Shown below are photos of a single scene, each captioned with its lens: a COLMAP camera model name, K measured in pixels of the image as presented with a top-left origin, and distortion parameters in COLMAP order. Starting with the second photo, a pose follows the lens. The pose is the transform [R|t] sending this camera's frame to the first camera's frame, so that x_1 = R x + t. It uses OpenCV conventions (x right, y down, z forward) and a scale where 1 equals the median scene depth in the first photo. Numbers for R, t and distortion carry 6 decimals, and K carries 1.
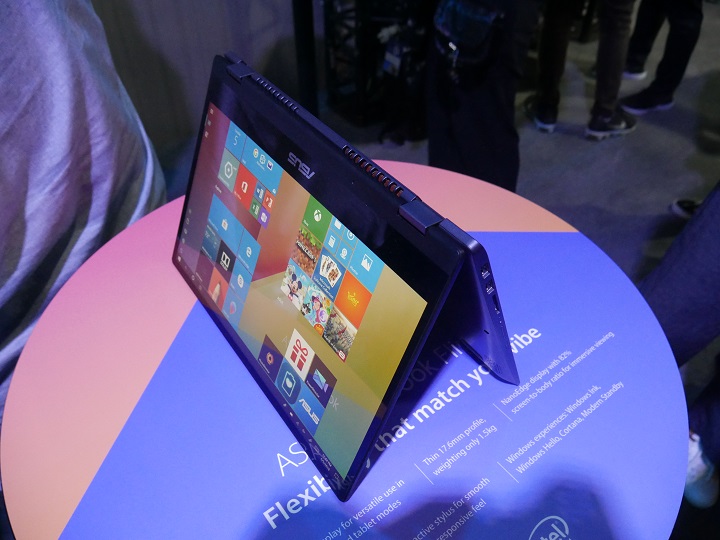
lens RADIAL K [[592.3, 0, 358.9], [0, 592.3, 273.6], [0, 0, 1]] dist [0.003993, -0.000565]
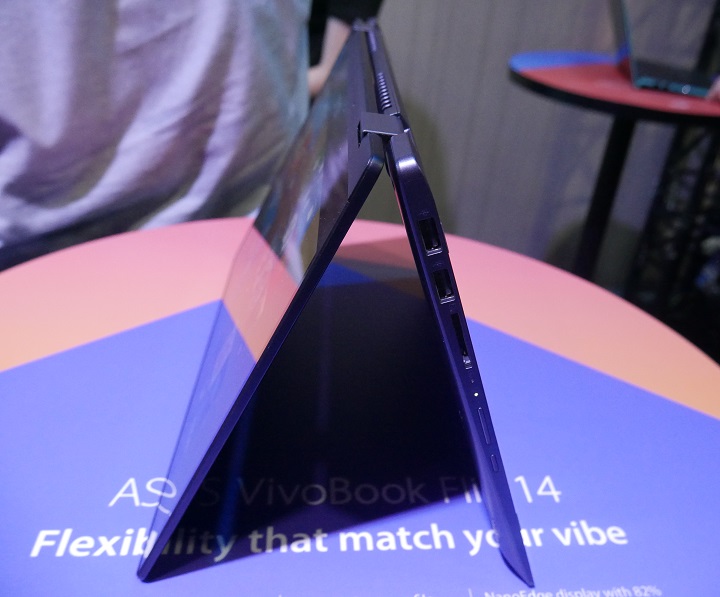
lens RADIAL K [[662.4, 0, 363.5], [0, 662.4, 295.0], [0, 0, 1]] dist [0.004664, 0.000000]
pose [[0.849061, 0.357365, -0.389082, 0.242373], [-0.437500, 0.888460, -0.138683, 0.085881], [0.296123, 0.287974, 0.910704, 0.262839]]
